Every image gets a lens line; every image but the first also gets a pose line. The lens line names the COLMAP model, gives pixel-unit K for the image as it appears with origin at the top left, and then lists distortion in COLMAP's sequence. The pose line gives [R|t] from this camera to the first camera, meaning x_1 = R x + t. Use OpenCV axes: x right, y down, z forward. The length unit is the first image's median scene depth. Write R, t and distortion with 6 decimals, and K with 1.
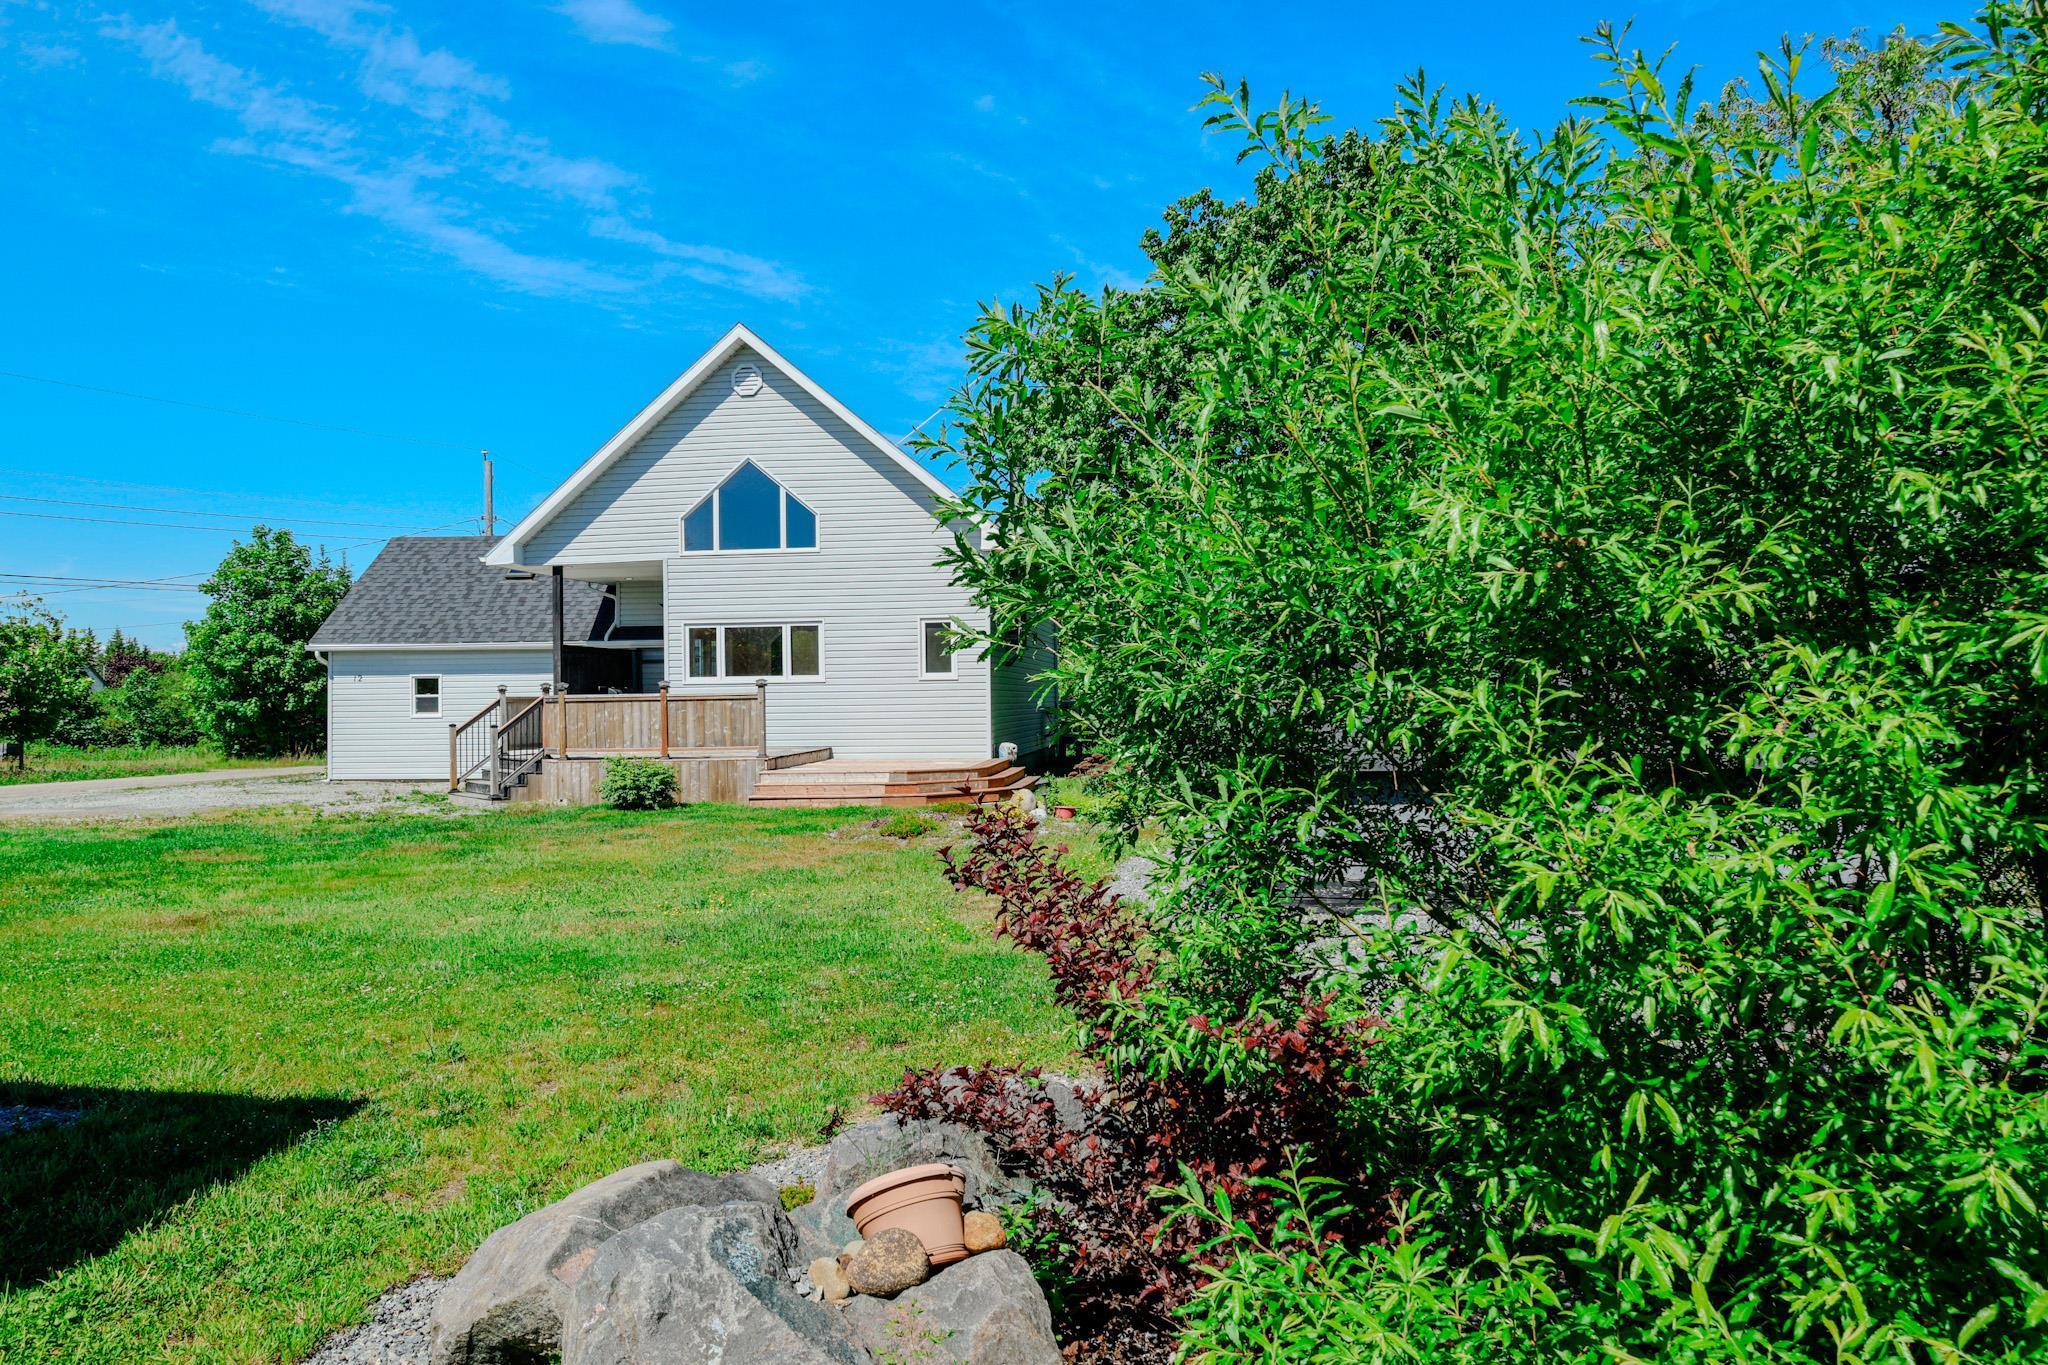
lens RADIAL K [[1414.9, 0, 1023.0], [0, 1414.9, 679.5], [0, 0, 1]] dist [-0.003382, -0.000593]
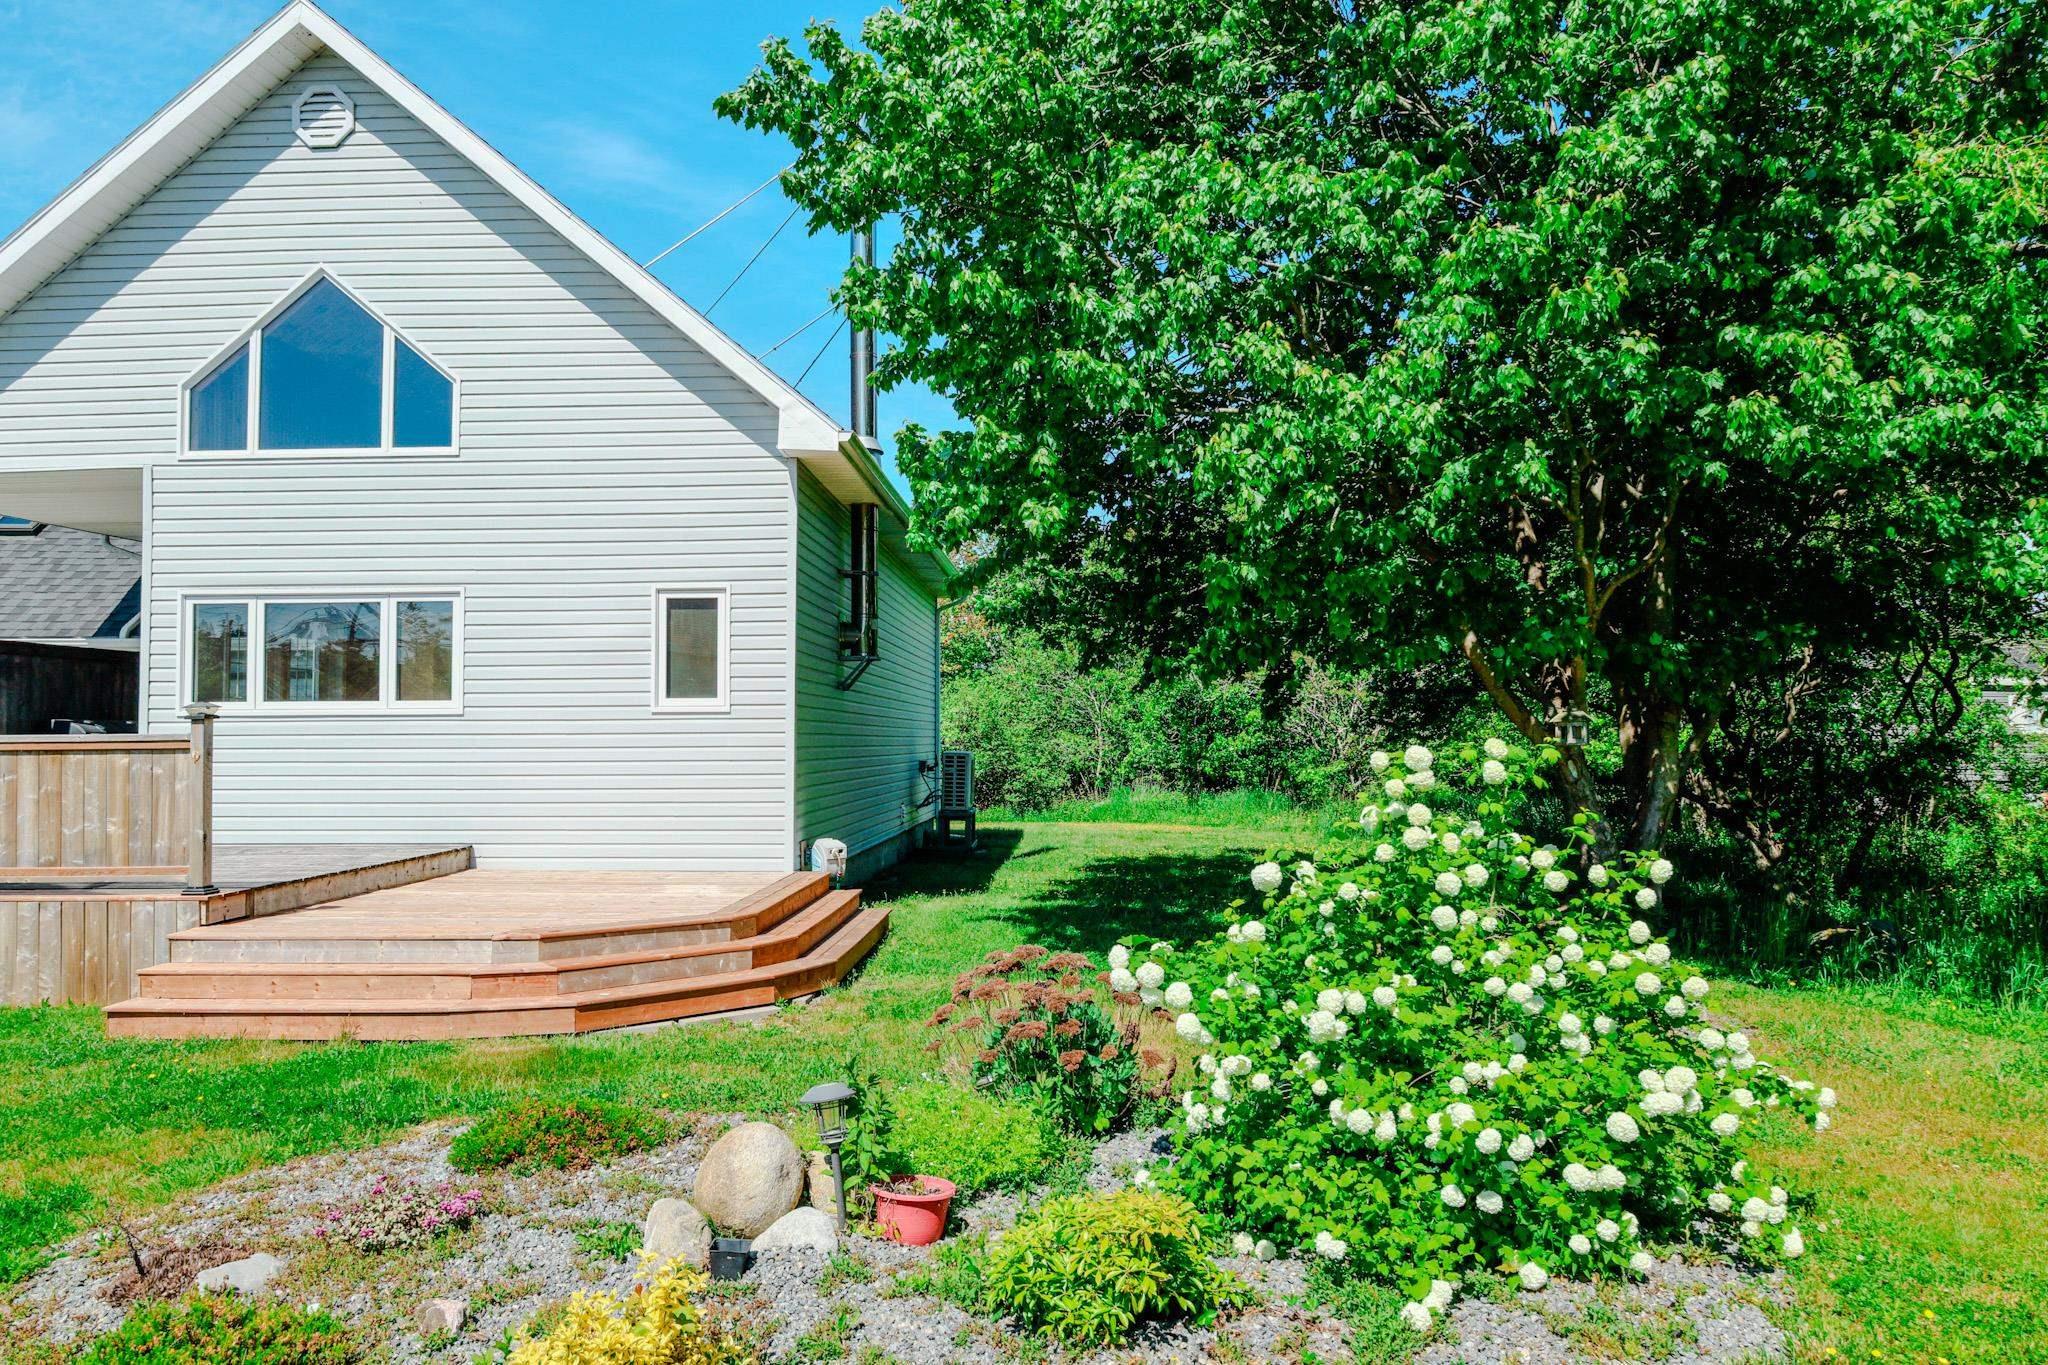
lens RADIAL K [[1414.9, 0, 1025.3], [0, 1414.9, 684.2], [0, 0, 1]] dist [-0.003382, -0.000593]
pose [[0.997535, 0.010452, 0.069387, 0.022781], [-0.008907, 0.999706, -0.022547, 0.000447], [-0.069602, 0.021873, 0.997335, 0.485289]]
